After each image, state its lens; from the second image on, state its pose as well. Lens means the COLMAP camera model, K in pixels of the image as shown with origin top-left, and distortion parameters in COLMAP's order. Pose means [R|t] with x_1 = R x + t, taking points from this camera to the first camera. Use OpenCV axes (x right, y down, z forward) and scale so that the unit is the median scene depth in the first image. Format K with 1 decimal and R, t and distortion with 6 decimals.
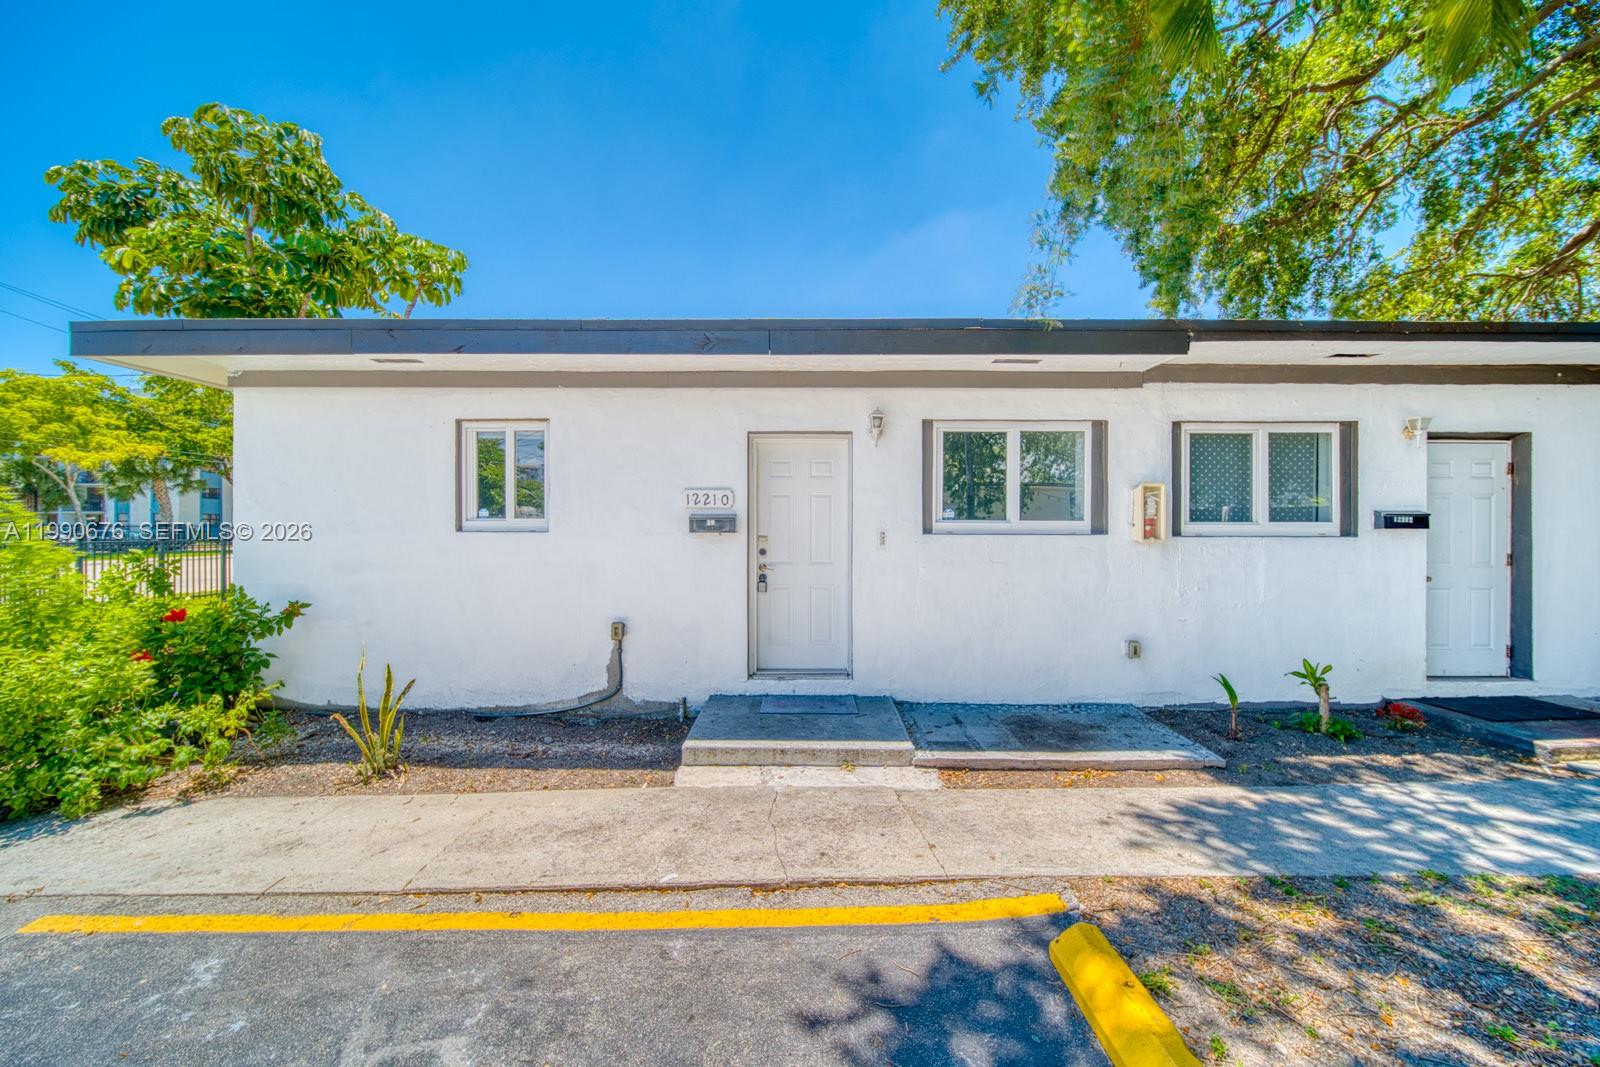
lens RADIAL K [[744.7, 0, 800.0], [0, 744.7, 542.2], [0, 0, 1]] dist [0.001907, 0.000006]
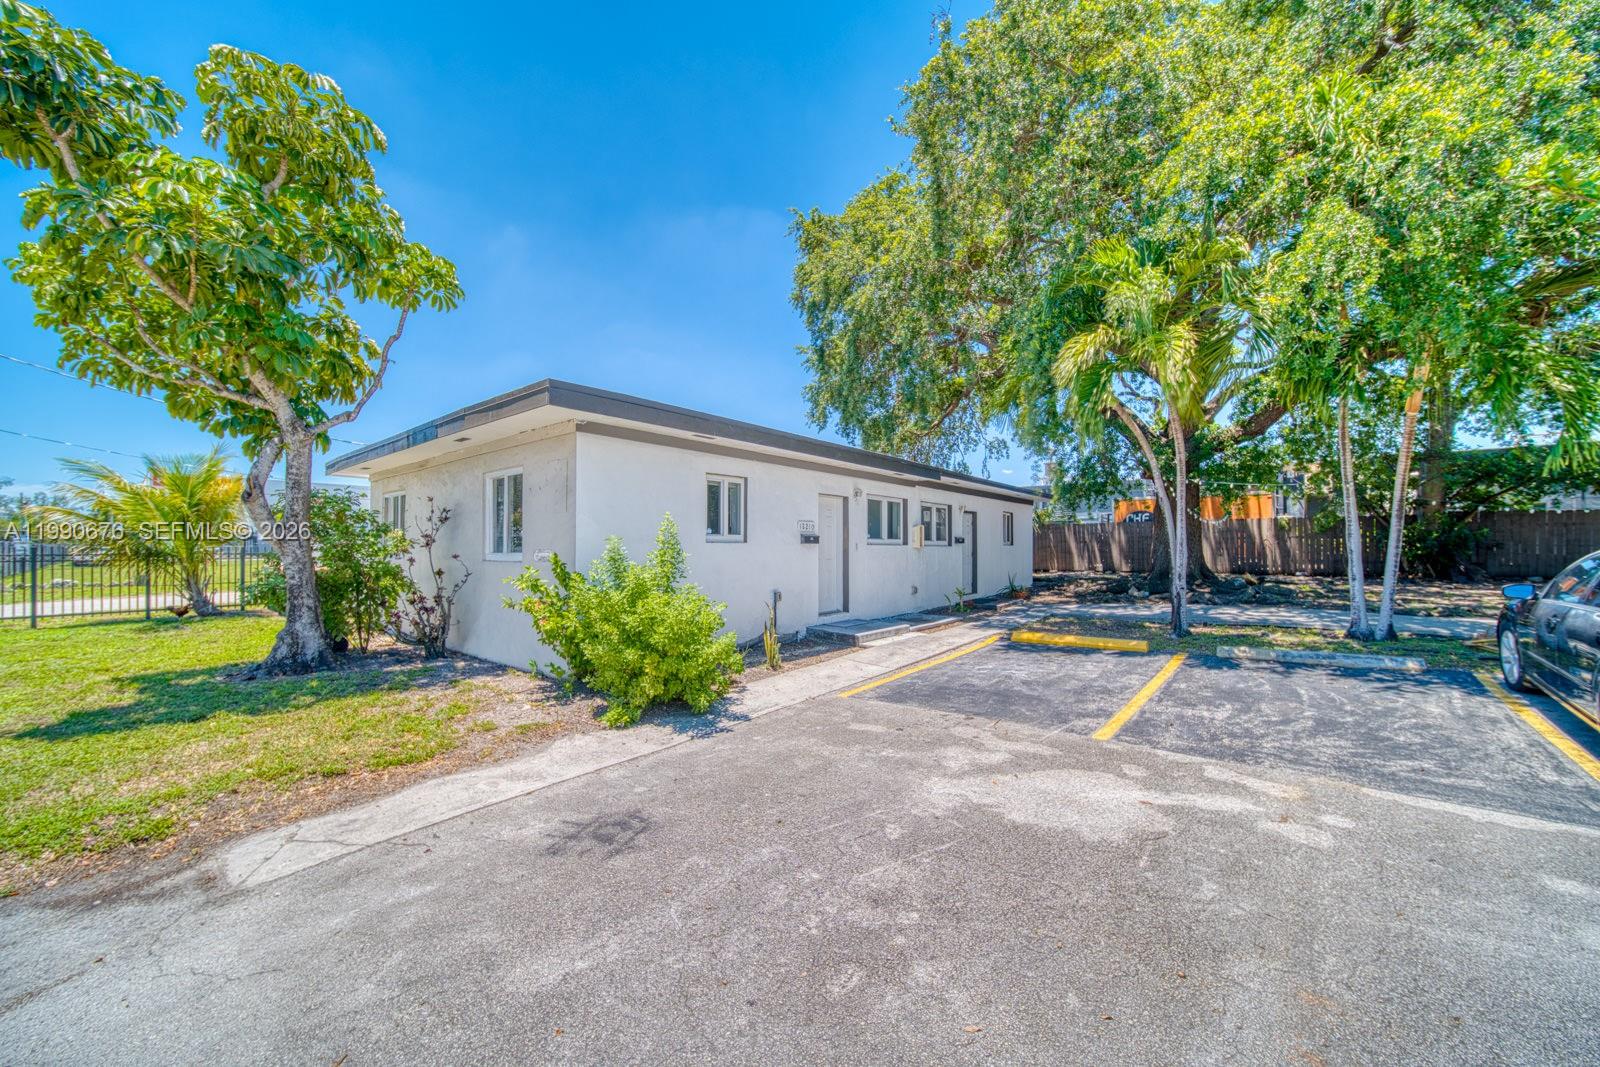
lens RADIAL K [[592.0, 0, 799.6], [0, 592.0, 537.8], [0, 0, 1]] dist [-0.000280, -0.000002]
pose [[0.639720, 0.012337, 0.768509, -1.323066], [0.000897, 0.999859, -0.016797, -0.001906], [-0.768607, 0.011435, 0.639619, 0.013628]]
